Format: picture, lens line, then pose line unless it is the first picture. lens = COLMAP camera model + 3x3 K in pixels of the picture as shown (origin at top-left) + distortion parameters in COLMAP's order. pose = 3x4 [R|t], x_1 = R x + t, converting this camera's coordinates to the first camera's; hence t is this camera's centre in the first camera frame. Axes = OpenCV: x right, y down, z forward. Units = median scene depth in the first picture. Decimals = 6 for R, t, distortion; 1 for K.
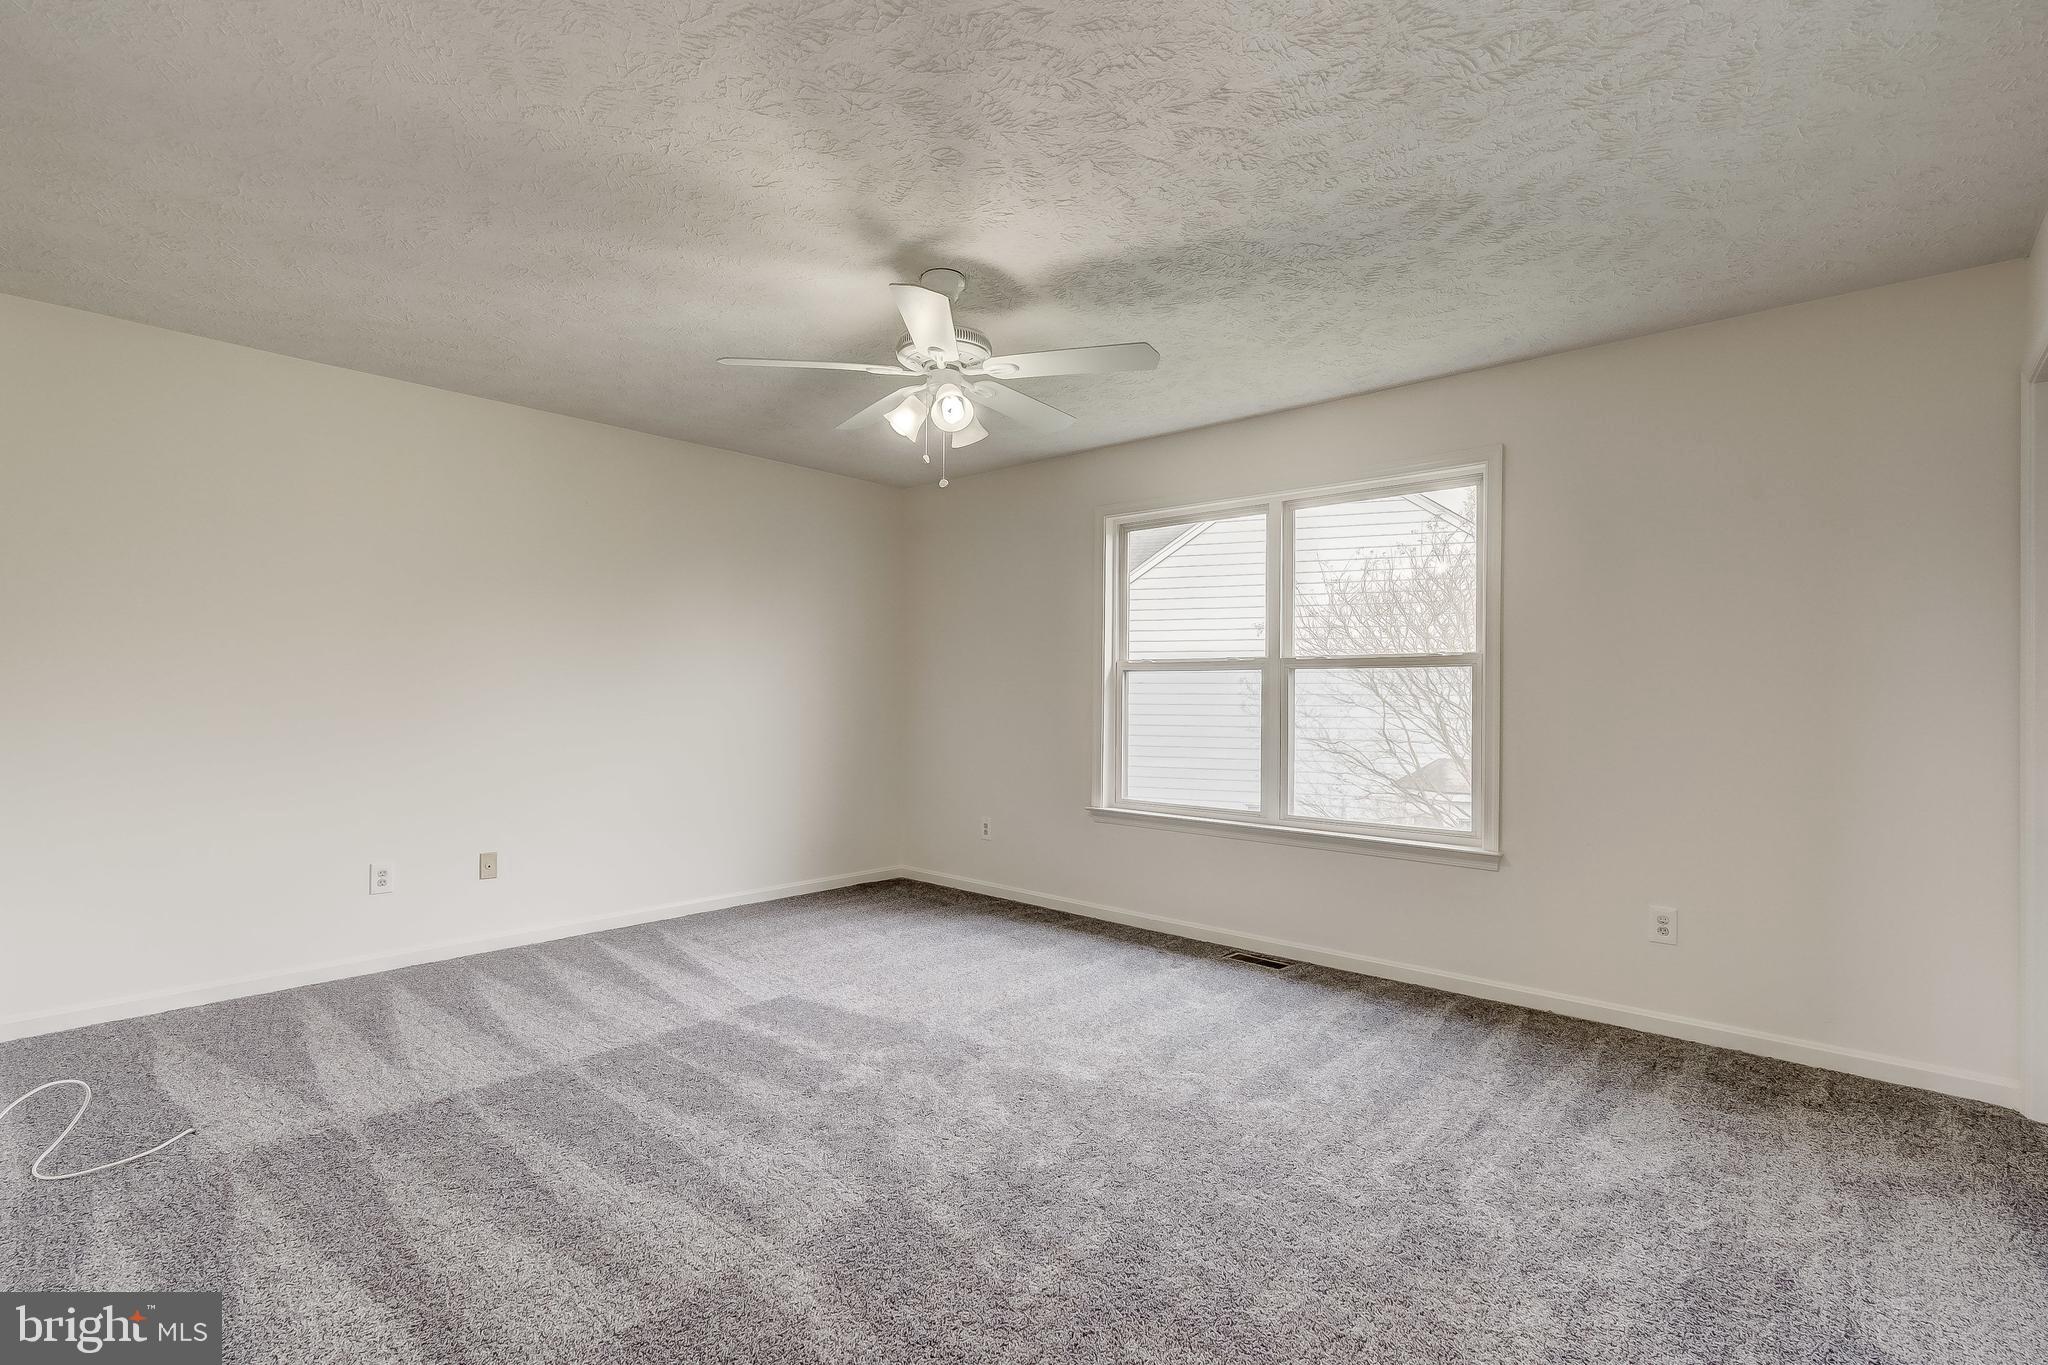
lens RADIAL K [[934.7, 0, 1030.7], [0, 934.7, 684.8], [0, 0, 1]] dist [-0.003464, 0.000672]
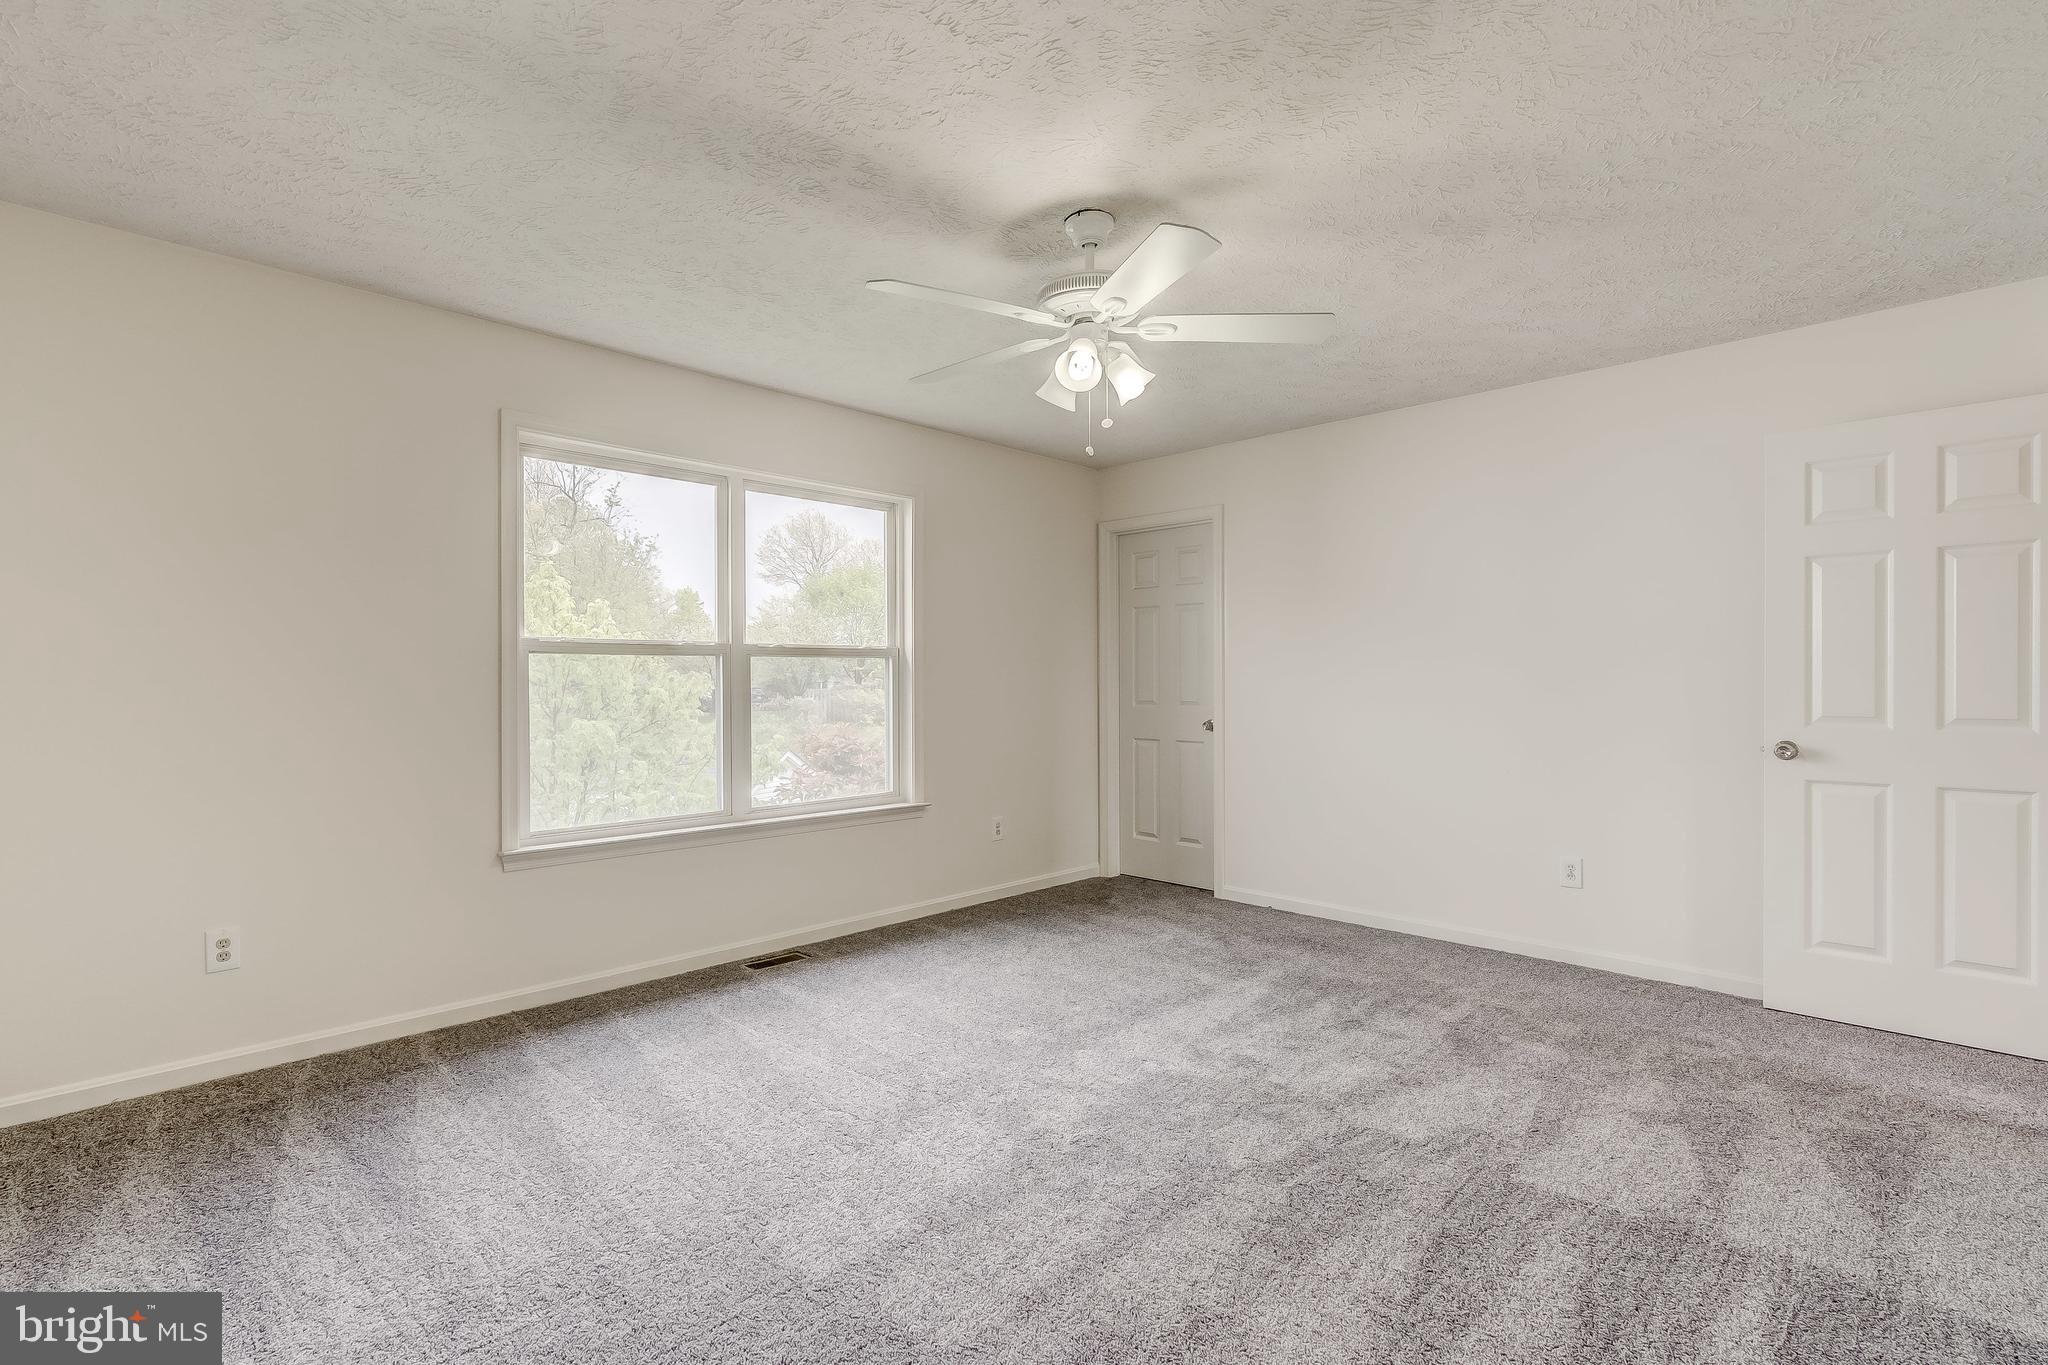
lens RADIAL K [[934.7, 0, 1022.4], [0, 934.7, 684.0], [0, 0, 1]] dist [-0.003464, 0.000672]
pose [[0.082638, -0.004100, 0.996571, -0.654917], [0.006694, 0.999971, 0.003559, 0.009248], [-0.996557, 0.006377, 0.082663, 0.636061]]
